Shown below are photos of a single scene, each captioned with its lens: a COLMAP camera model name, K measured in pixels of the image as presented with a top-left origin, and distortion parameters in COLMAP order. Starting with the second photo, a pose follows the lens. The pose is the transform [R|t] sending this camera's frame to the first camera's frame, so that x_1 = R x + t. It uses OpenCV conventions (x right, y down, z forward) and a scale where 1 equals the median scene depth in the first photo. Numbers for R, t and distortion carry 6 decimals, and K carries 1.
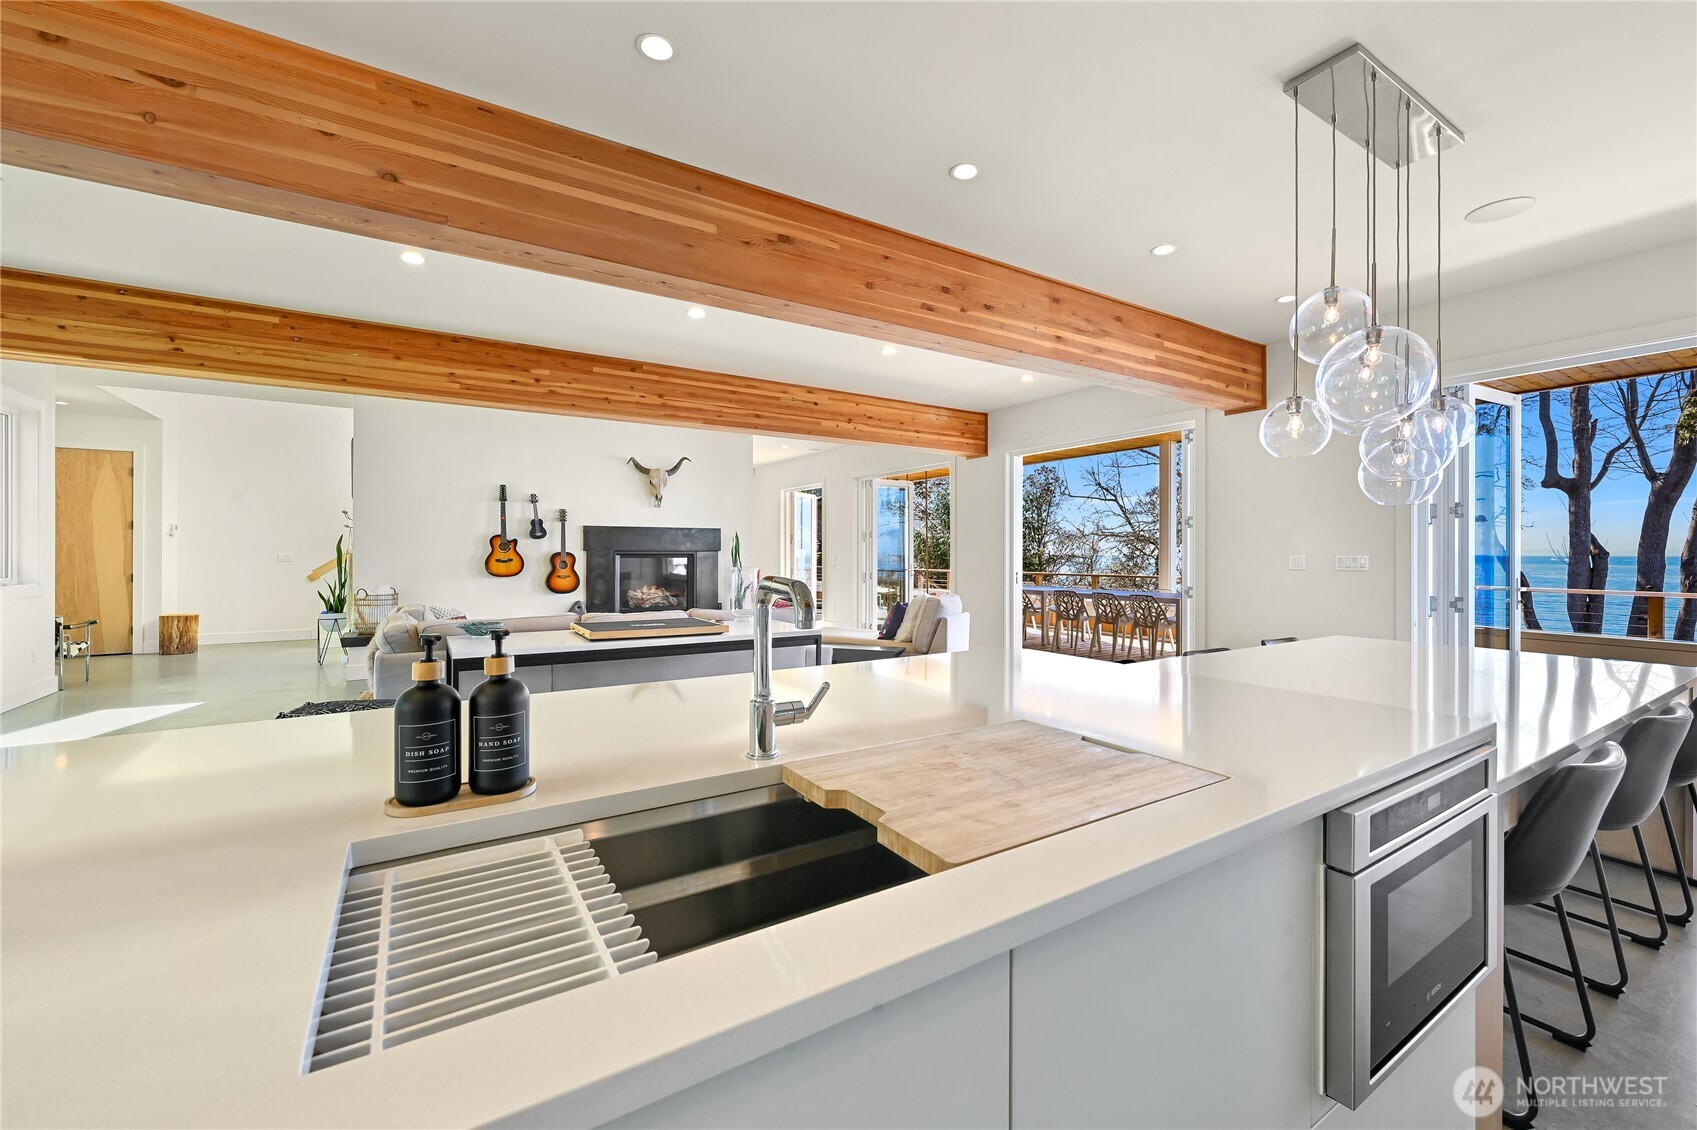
lens RADIAL K [[684.8, 0, 857.5], [0, 684.8, 556.9], [0, 0, 1]] dist [-0.002295, 0.000735]
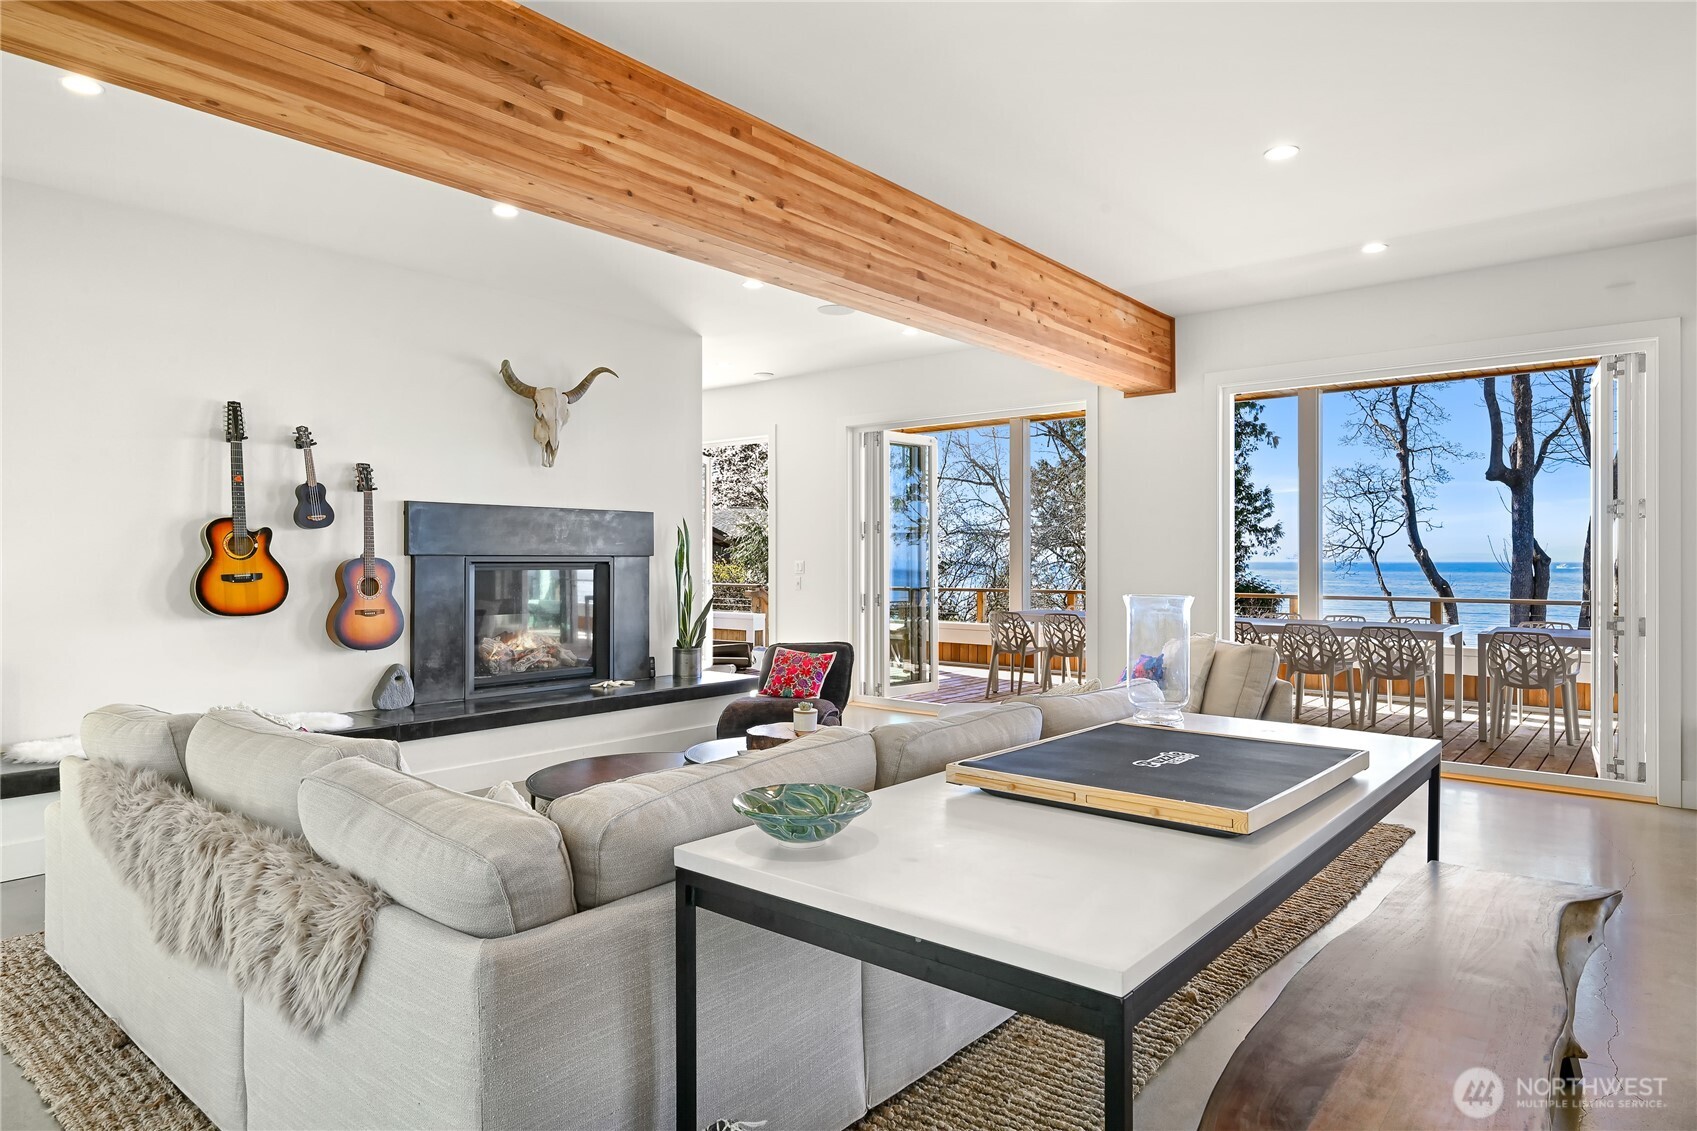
lens RADIAL K [[993.7, 0, 848.3], [0, 993.7, 561.6], [0, 0, 1]] dist [-0.005764, 0.000048]
pose [[0.956346, -0.000780, 0.292237, -0.320496], [0.001451, 0.999997, -0.002078, -0.003020], [-0.292235, 0.002411, 0.956344, 0.281809]]
